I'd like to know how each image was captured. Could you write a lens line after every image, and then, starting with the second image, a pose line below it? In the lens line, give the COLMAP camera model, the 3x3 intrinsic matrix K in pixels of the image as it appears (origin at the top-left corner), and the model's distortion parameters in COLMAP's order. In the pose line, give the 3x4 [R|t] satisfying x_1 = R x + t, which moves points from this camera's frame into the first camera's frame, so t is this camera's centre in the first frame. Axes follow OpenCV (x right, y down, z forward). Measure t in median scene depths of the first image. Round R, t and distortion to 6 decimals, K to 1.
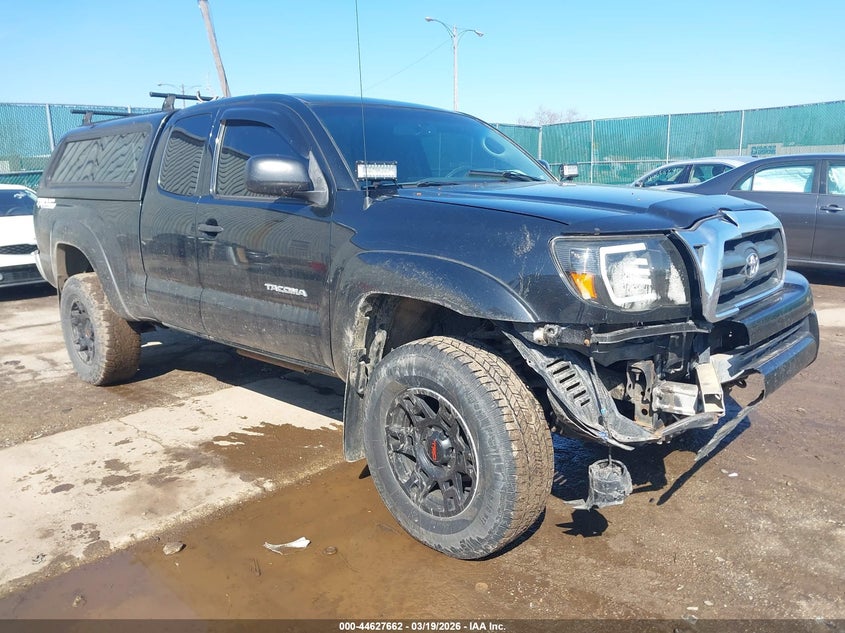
lens RADIAL K [[646.2, 0, 422.5], [0, 646.2, 316.5], [0, 0, 1]] dist [0.008475, 0.011654]
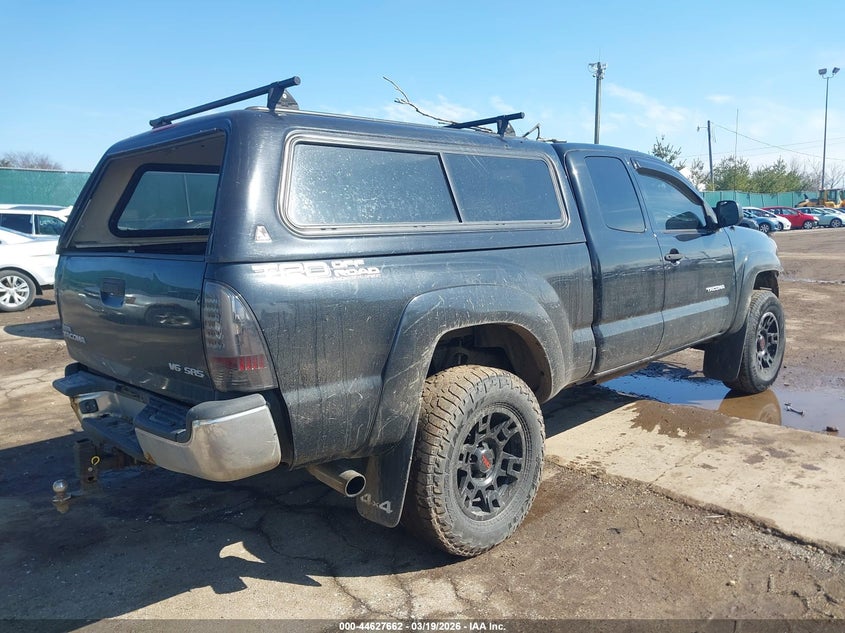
lens RADIAL K [[646.2, 0, 422.5], [0, 646.2, 316.5], [0, 0, 1]] dist [0.008475, 0.011654]
pose [[0.048738, -0.106754, 0.993090, -1.566890], [0.240739, 0.966215, 0.092050, -0.251492], [-0.969365, 0.234589, 0.072791, 1.388379]]
